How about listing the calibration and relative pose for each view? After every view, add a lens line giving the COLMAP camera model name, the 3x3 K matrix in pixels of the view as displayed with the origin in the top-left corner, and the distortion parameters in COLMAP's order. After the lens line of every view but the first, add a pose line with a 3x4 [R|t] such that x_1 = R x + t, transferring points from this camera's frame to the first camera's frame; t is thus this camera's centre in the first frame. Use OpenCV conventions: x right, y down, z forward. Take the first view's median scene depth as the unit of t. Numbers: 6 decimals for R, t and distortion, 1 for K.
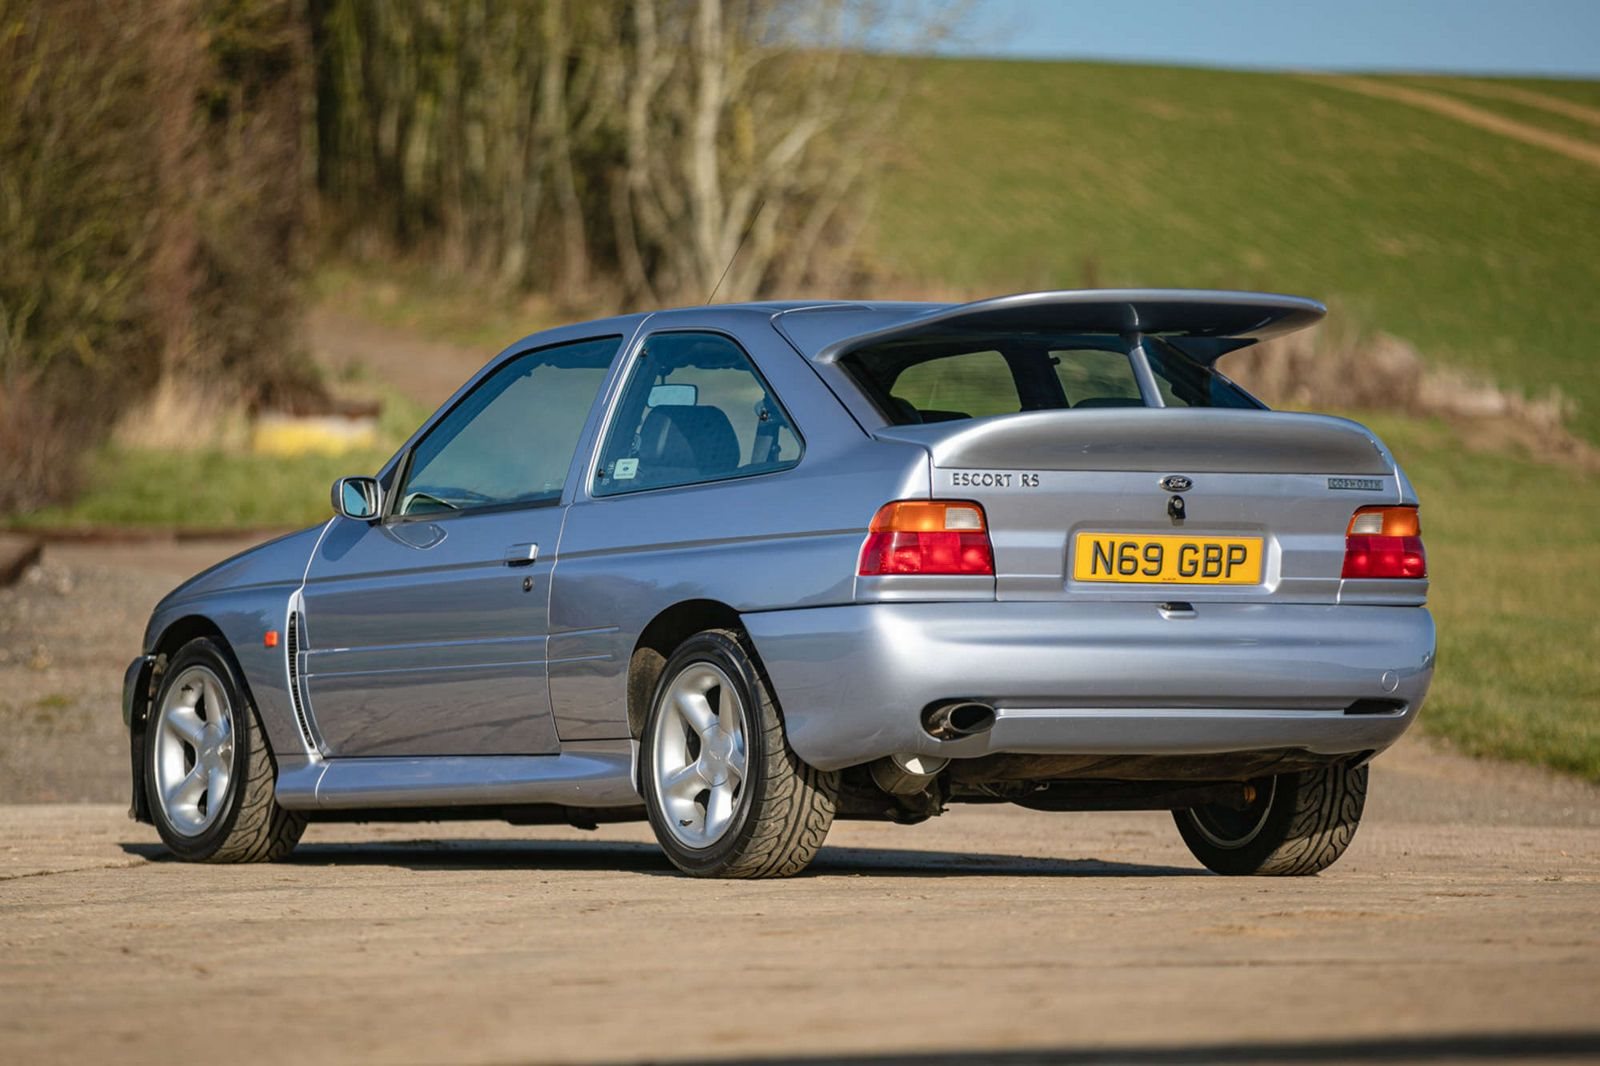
lens RADIAL K [[9401.3, 0, 800.0], [0, 9401.3, 533.0], [0, 0, 1]] dist [2.383849, -117.935426]
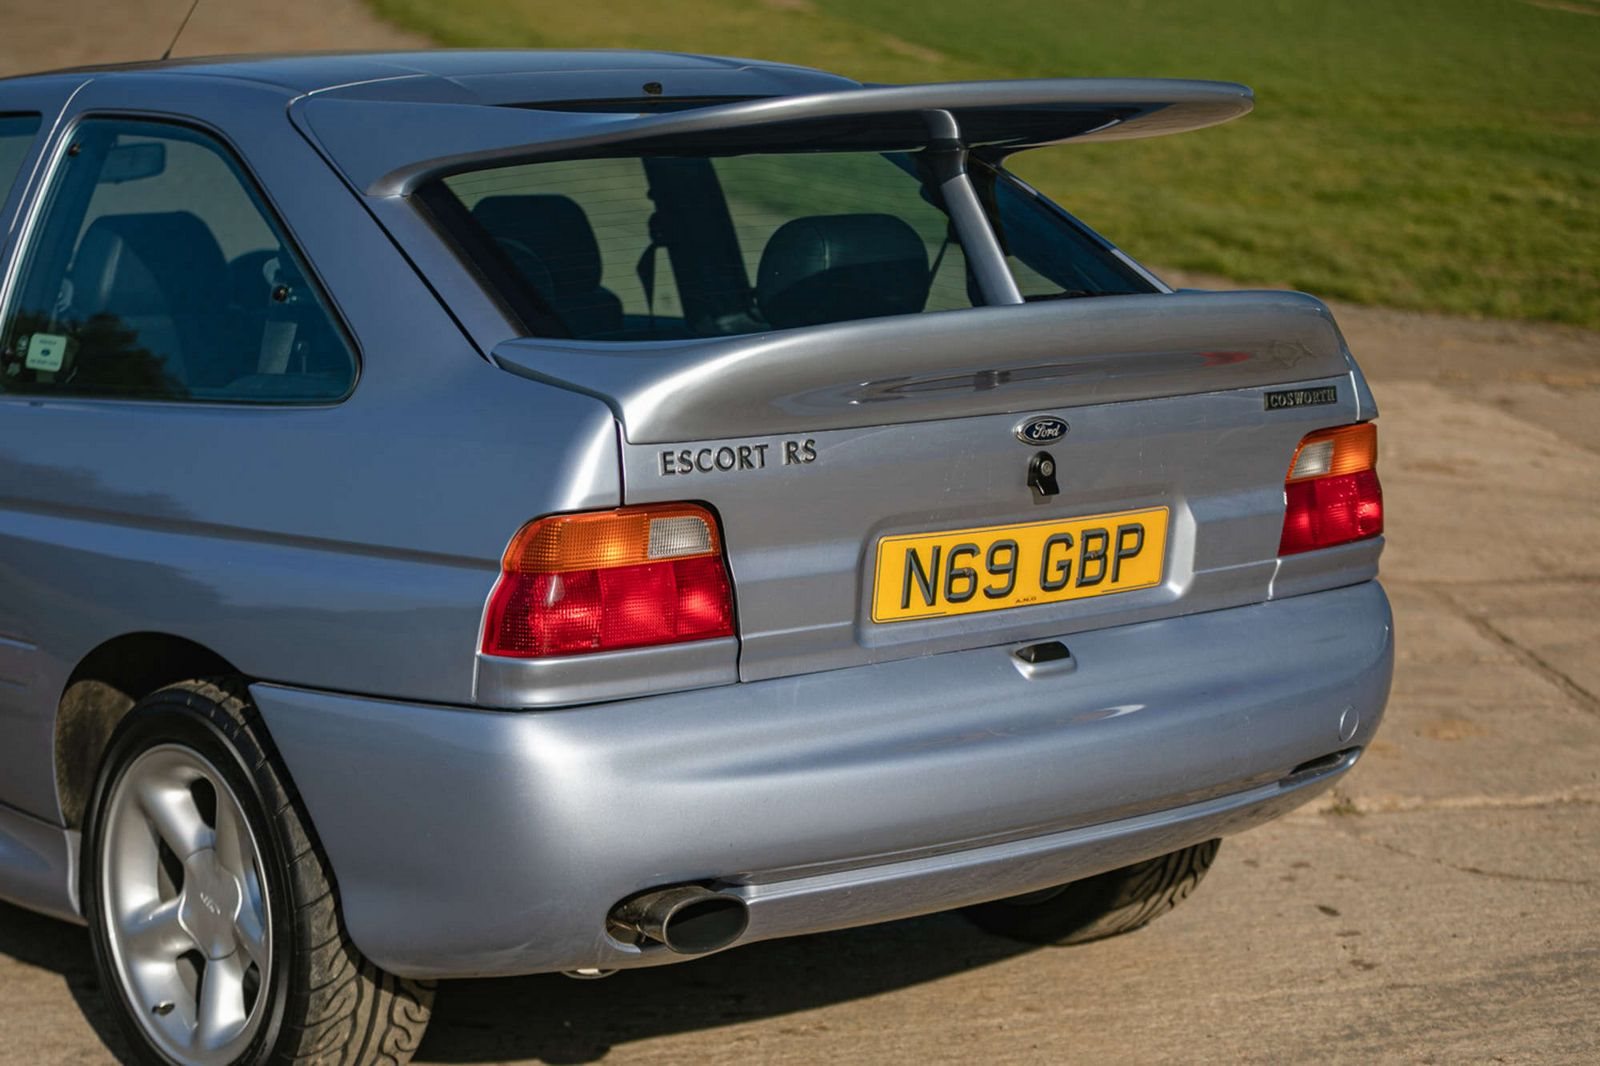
lens RADIAL K [[3733.2, 0, 800.0], [0, 3733.2, 533.0], [0, 0, 1]] dist [-0.306493, -0.095641]
pose [[0.987990, -0.025470, 0.152406, -0.006343], [0.000658, 0.987006, 0.160681, -0.029588], [-0.154518, -0.158651, 0.975169, 0.681927]]
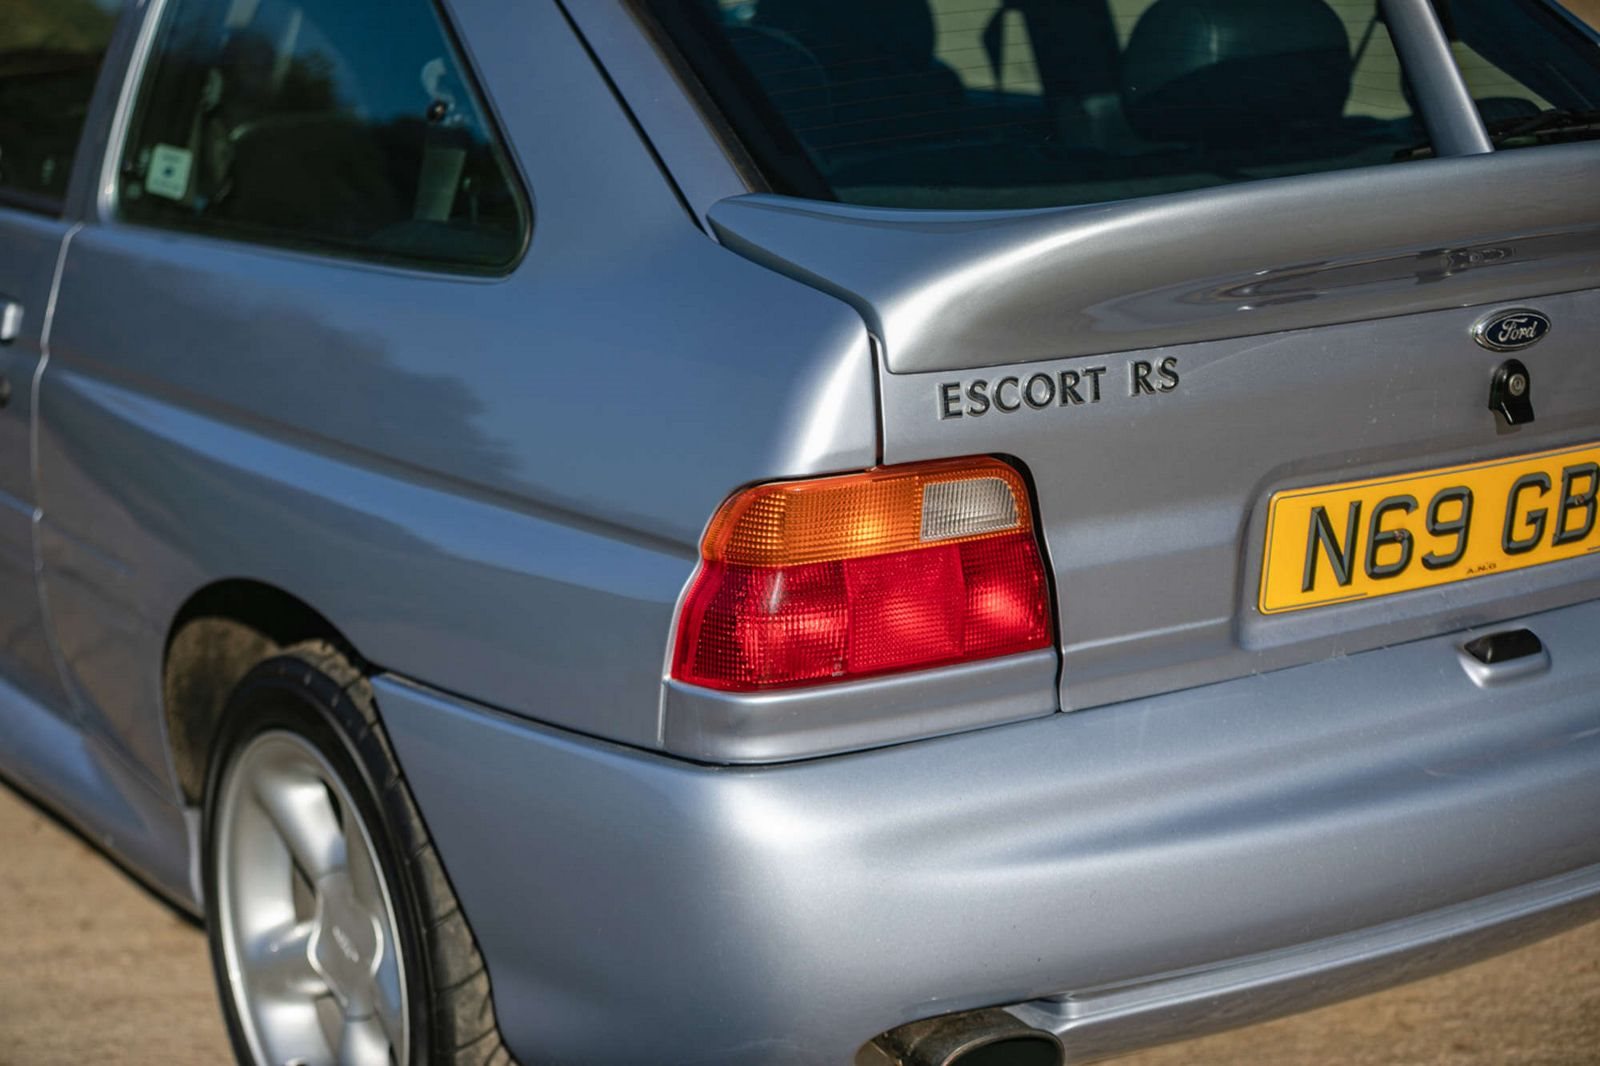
lens RADIAL K [[3350.5, 0, 800.0], [0, 3350.5, 533.0], [0, 0, 1]] dist [-0.280835, 0.068618]
pose [[0.999529, -0.020682, 0.022656, 0.007078], [0.014010, 0.964792, 0.262641, -0.028097], [-0.027290, -0.262200, 0.964628, 0.752431]]
